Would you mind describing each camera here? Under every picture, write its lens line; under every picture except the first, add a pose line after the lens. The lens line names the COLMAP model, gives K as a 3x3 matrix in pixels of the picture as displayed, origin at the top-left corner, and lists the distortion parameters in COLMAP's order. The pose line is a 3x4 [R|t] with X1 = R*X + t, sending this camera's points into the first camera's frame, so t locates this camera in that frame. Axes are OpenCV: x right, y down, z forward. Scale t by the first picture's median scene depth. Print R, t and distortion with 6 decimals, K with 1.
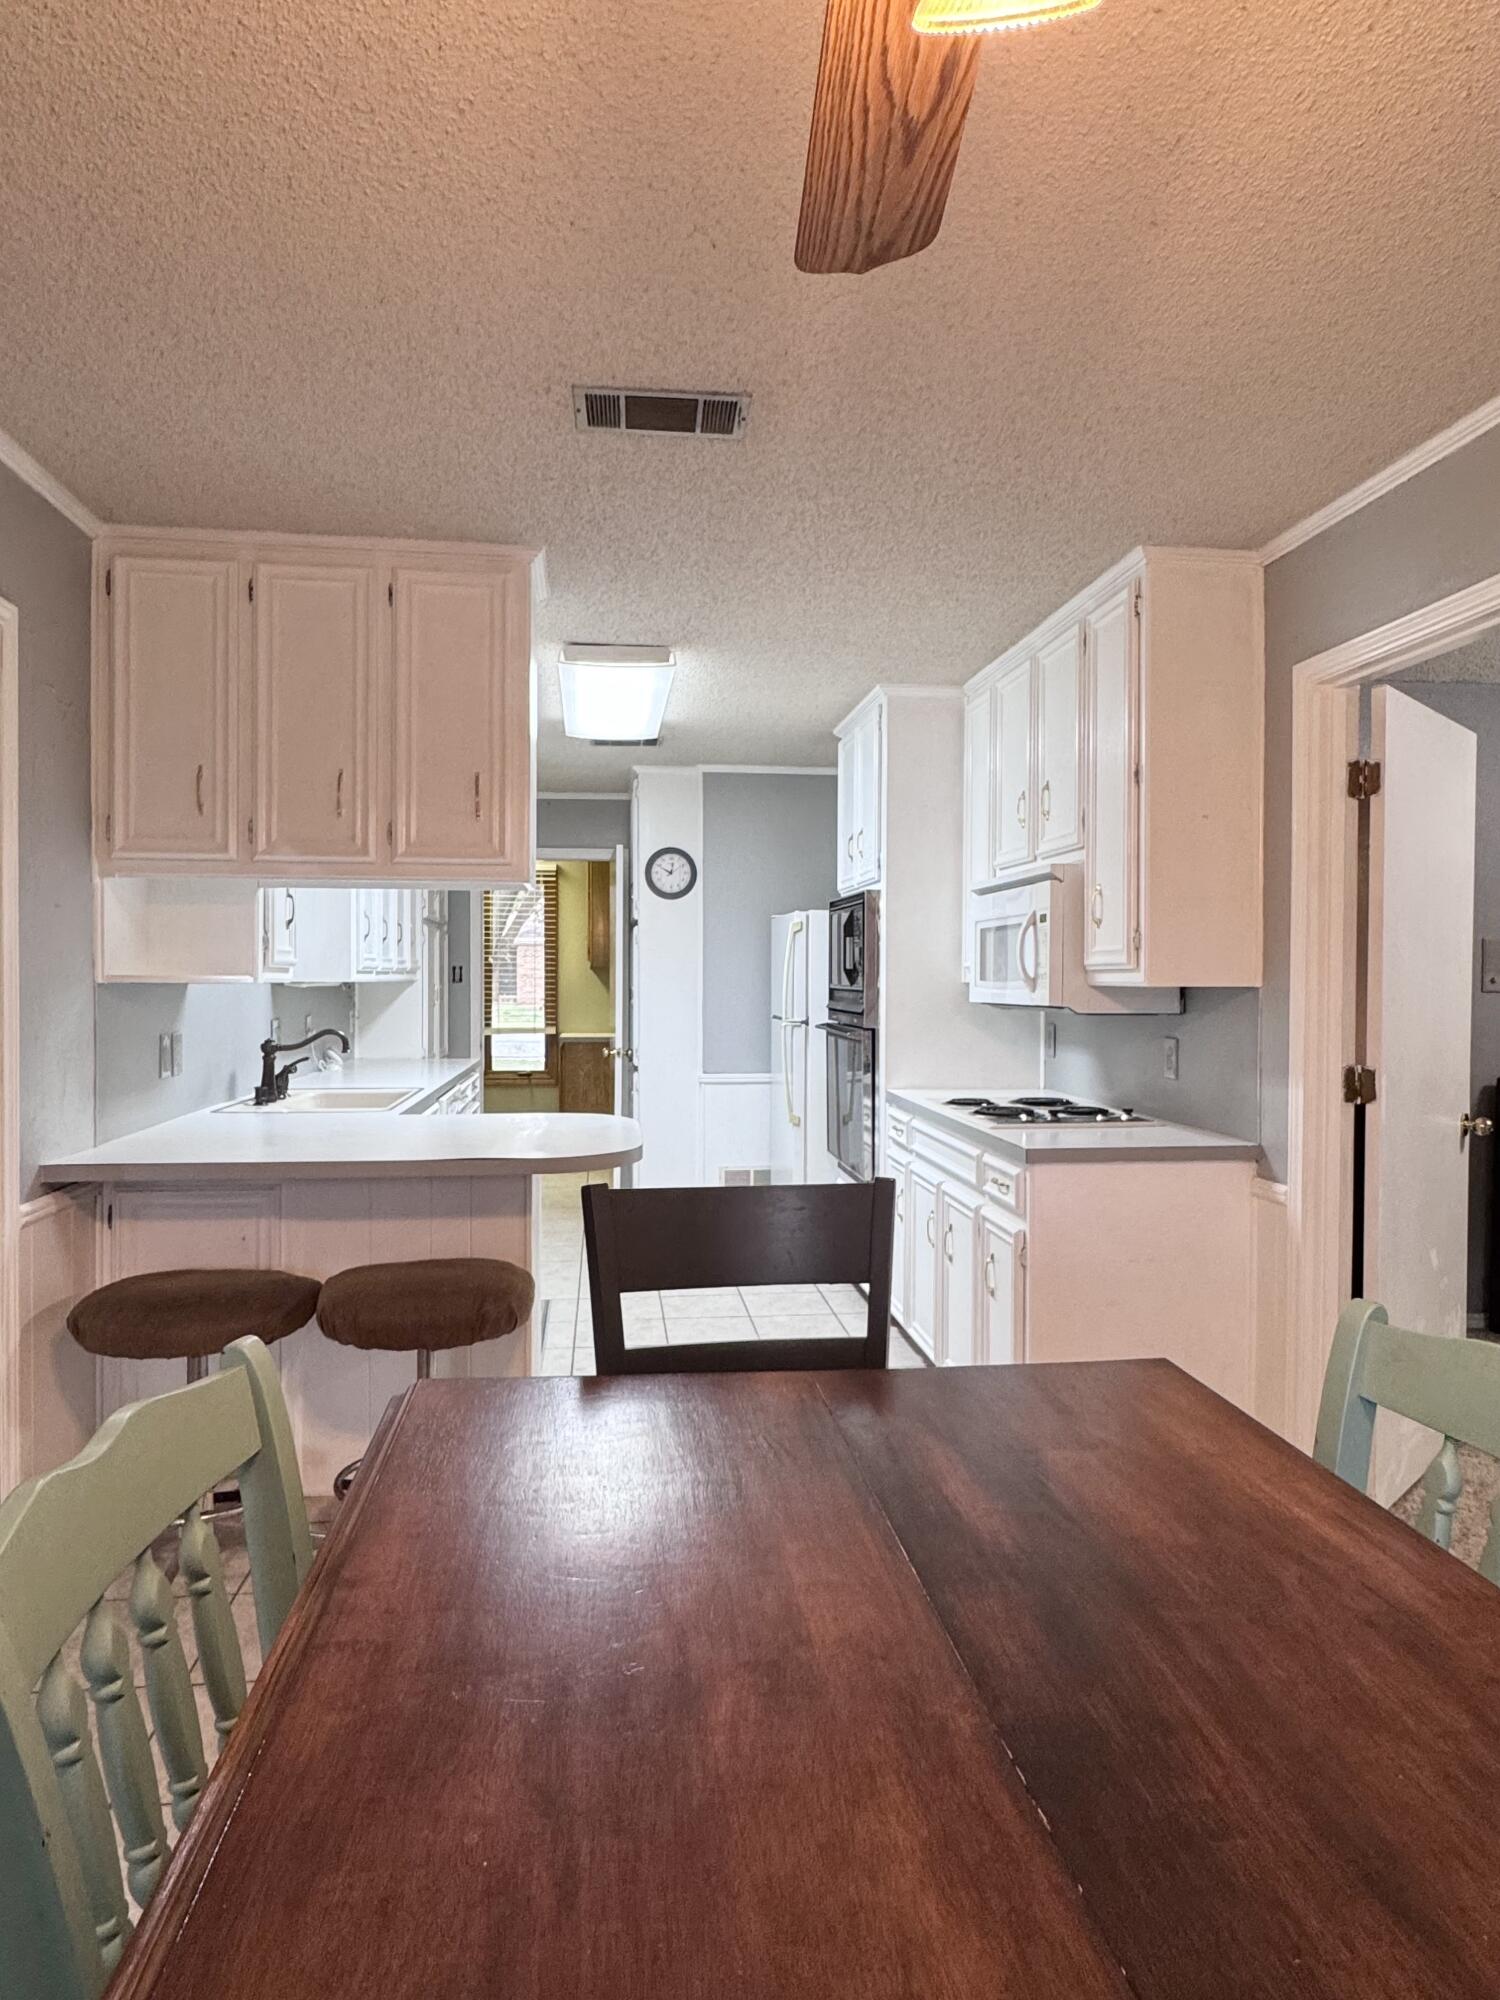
lens RADIAL K [[1213.6, 0, 750.0], [0, 1213.6, 1000.0], [0, 0, 1]] dist [-0.002050, -0.000015]
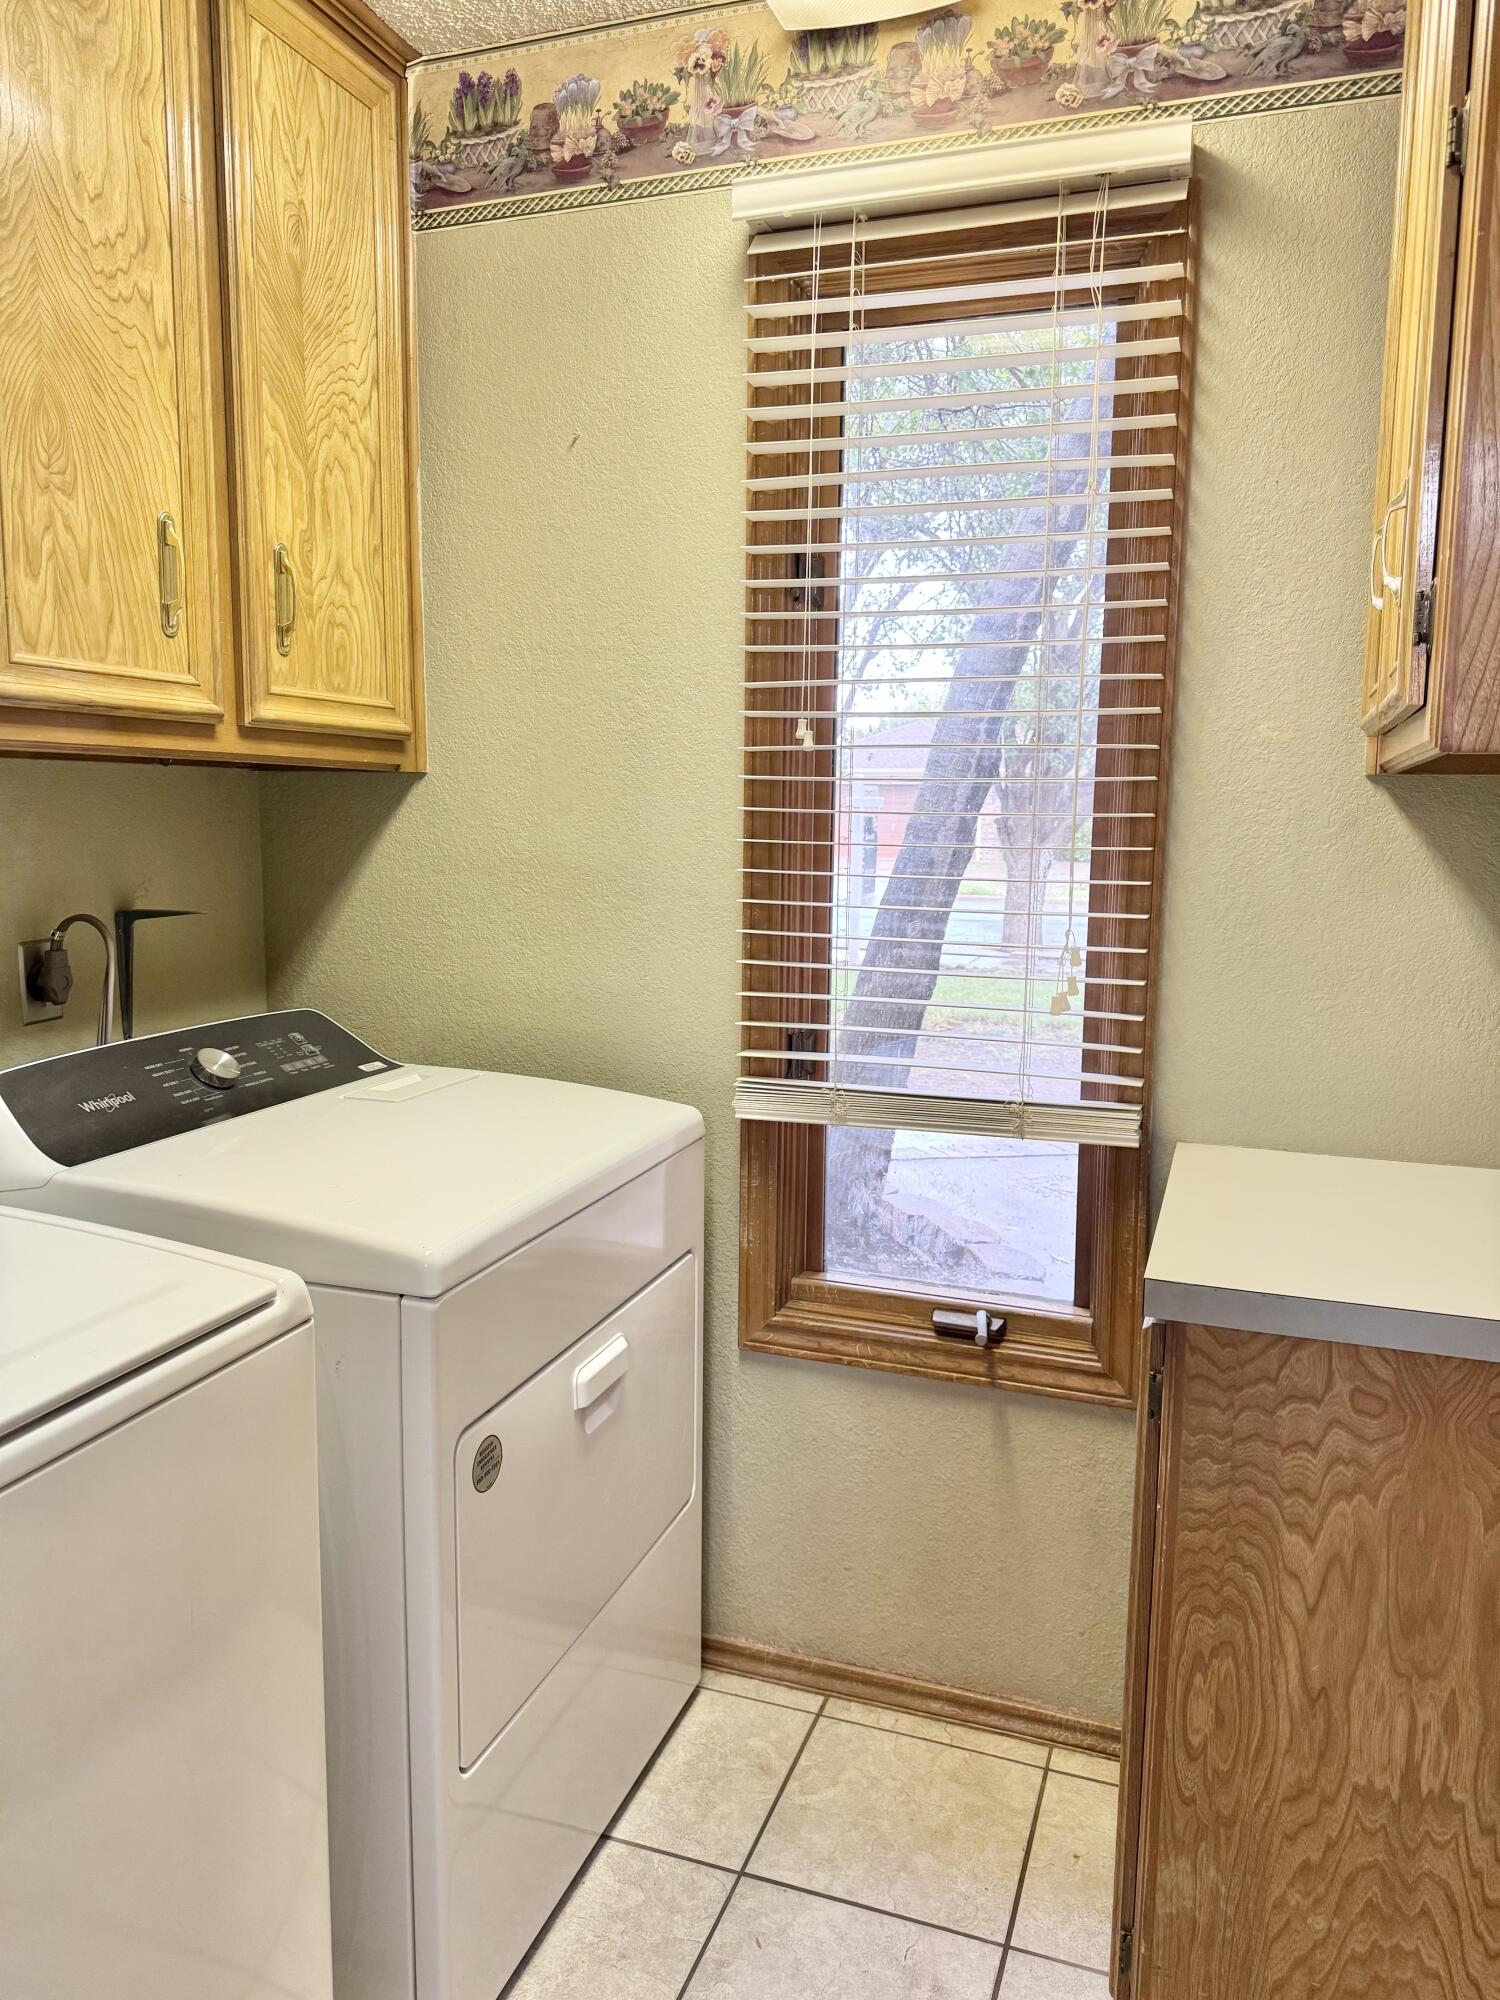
lens RADIAL K [[1408.1, 0, 750.0], [0, 1408.1, 1000.0], [0, 0, 1]] dist [-0.002829, -0.000825]
pose [[0.894773, 0.067569, -0.441379, -0.235647], [-0.017522, 0.993036, 0.116499, -0.033526], [0.446177, -0.096507, 0.889726, 1.534129]]
